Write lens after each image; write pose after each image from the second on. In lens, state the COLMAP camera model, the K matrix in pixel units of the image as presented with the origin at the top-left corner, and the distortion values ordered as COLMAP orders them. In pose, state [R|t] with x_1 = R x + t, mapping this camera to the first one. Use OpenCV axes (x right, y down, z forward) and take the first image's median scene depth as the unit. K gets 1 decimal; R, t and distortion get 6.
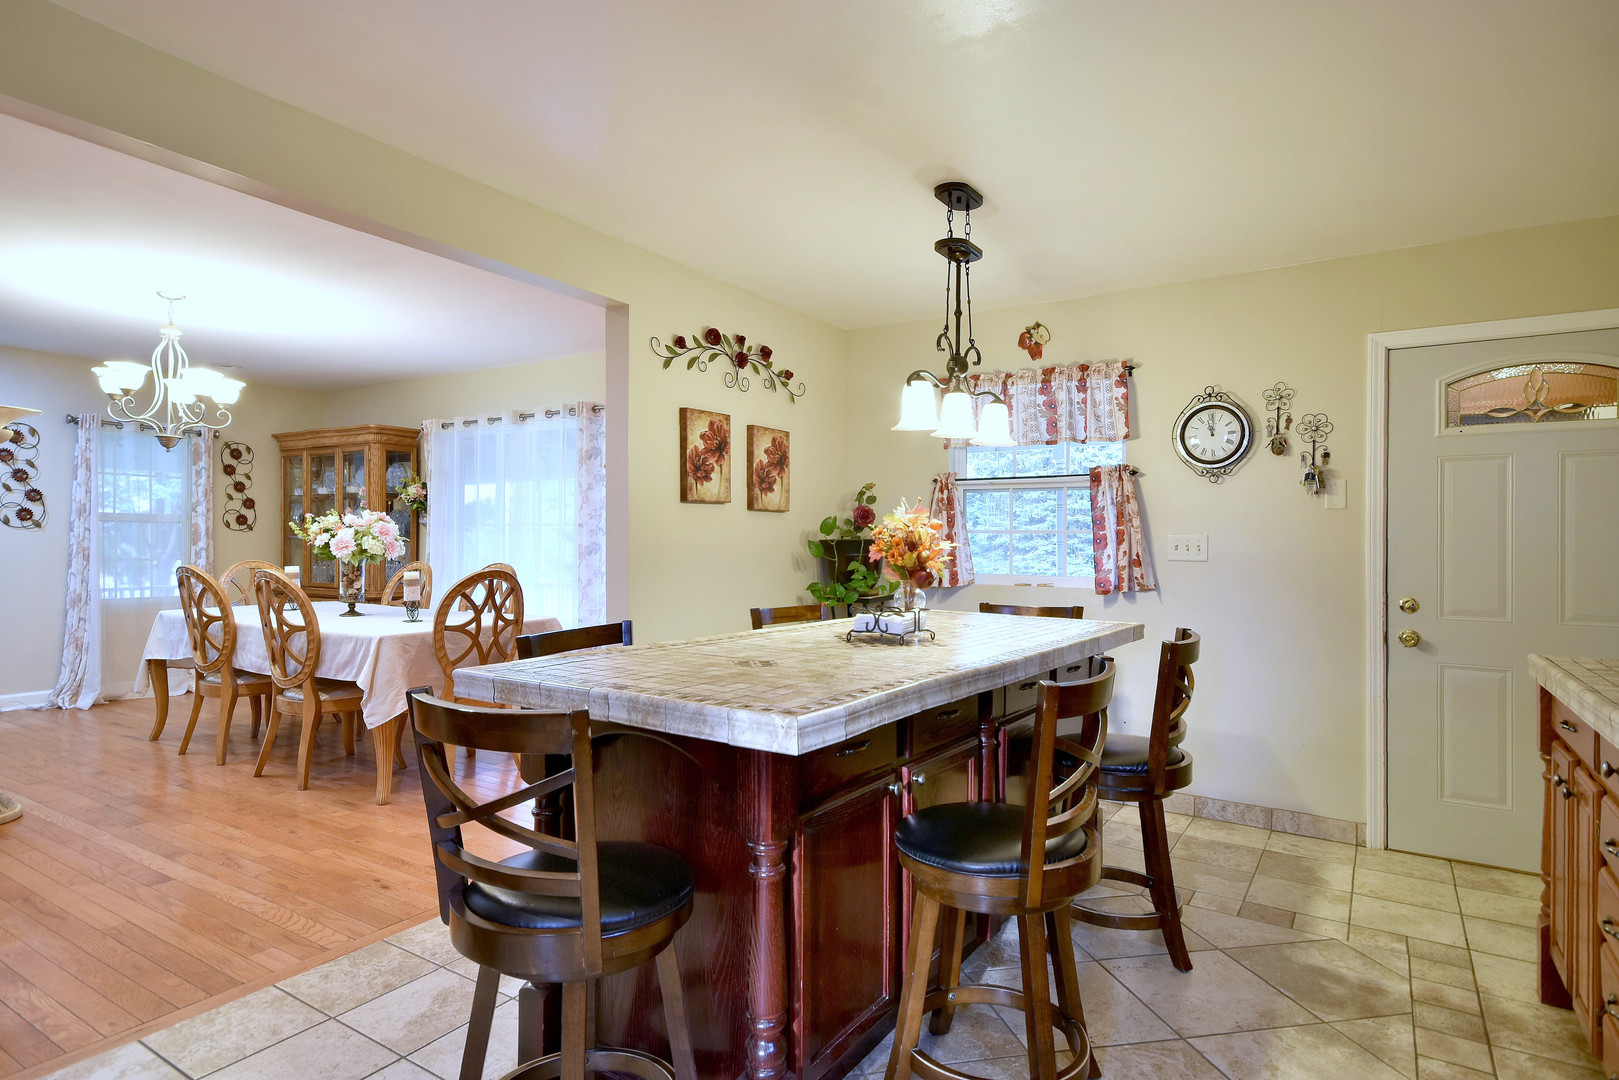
lens RADIAL K [[883.9, 0, 810.7], [0, 883.9, 540.3], [0, 0, 1]] dist [0.000739, 0.000258]
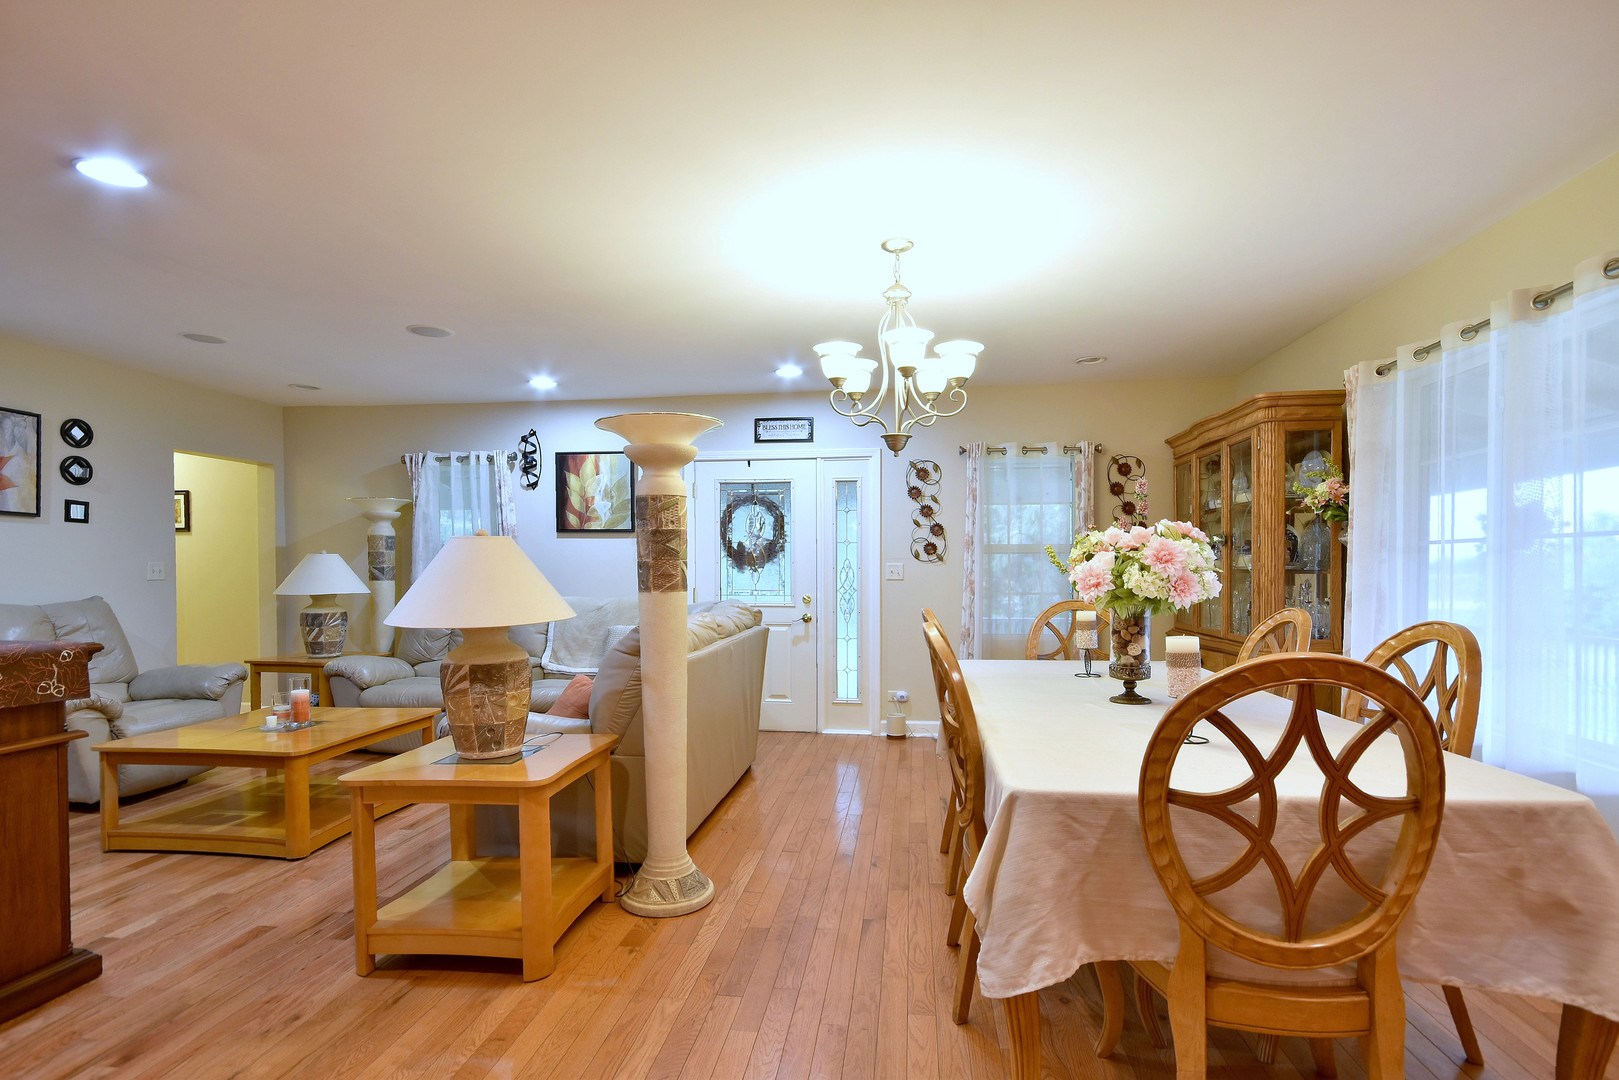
lens RADIAL K [[811.1, 0, 779.4], [0, 811.1, 567.9], [0, 0, 1]] dist [0.007012, 0.000417]
pose [[0.413670, -0.011480, -0.910355, -0.100939], [0.006859, 0.999931, -0.009493, 0.000677], [0.910401, -0.002317, 0.413720, 0.447320]]
